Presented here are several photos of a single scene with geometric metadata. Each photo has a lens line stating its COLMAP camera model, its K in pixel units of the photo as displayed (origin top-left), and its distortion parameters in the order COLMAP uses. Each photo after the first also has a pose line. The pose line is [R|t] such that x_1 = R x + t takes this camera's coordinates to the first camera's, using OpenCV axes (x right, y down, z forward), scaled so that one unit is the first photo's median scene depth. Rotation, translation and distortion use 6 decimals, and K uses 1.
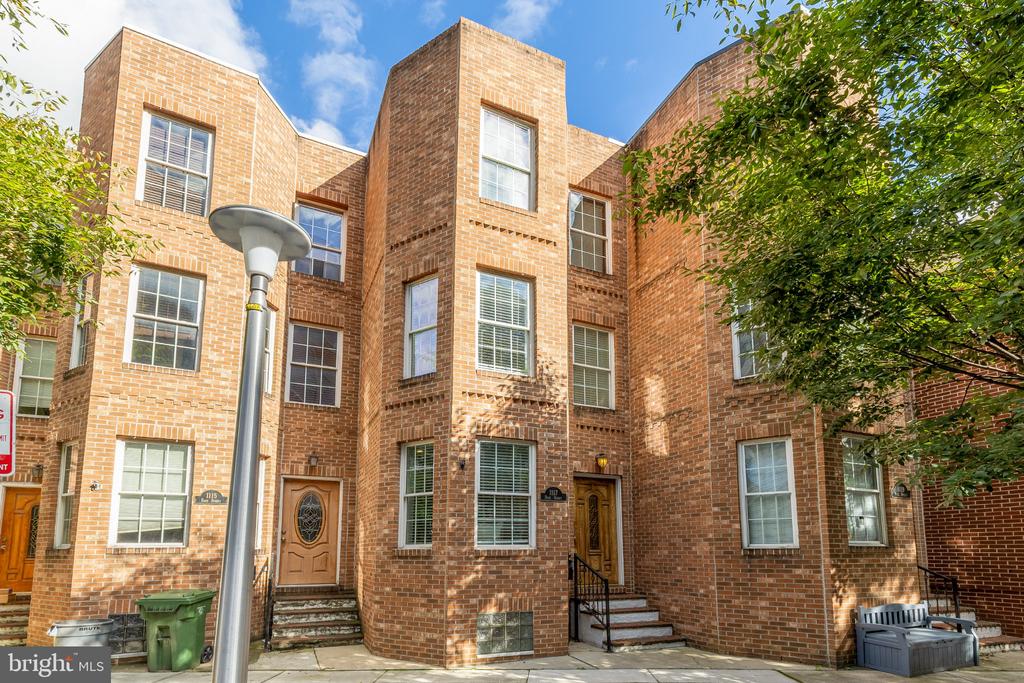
lens RADIAL K [[994.7, 0, 512.8], [0, 994.7, 341.6], [0, 0, 1]] dist [0.010863, 0.000000]
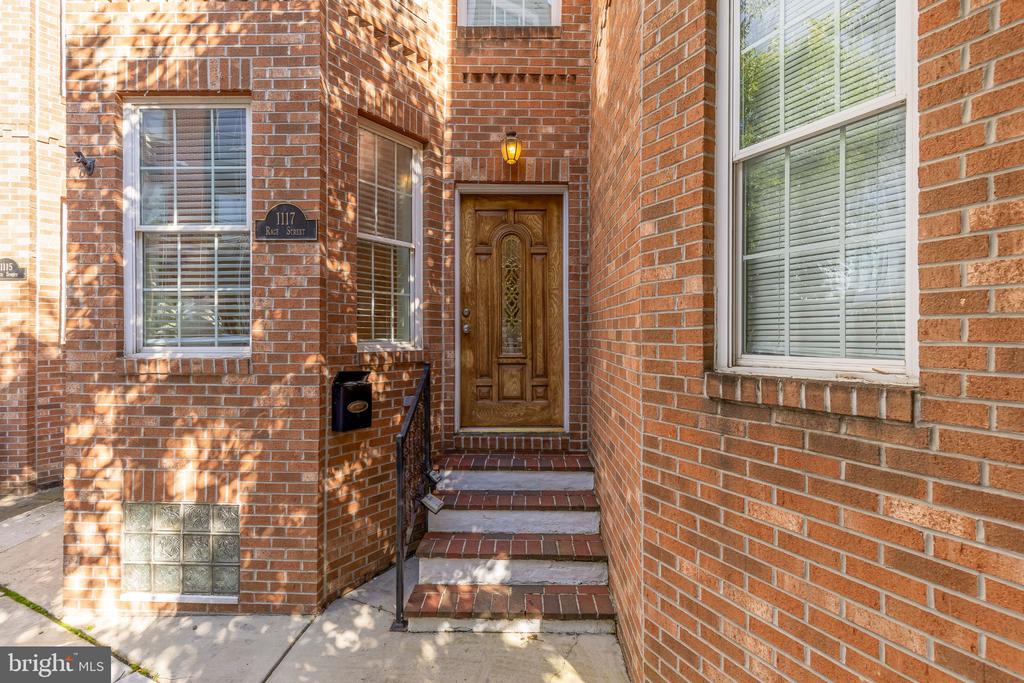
lens RADIAL K [[756.2, 0, 511.7], [0, 756.2, 337.9], [0, 0, 1]] dist [0.032377, -0.001335]
pose [[0.897859, 0.000025, -0.440284, 0.264563], [0.095850, 0.976005, 0.195519, 0.153821], [0.429724, -0.217750, 0.876312, 0.795247]]
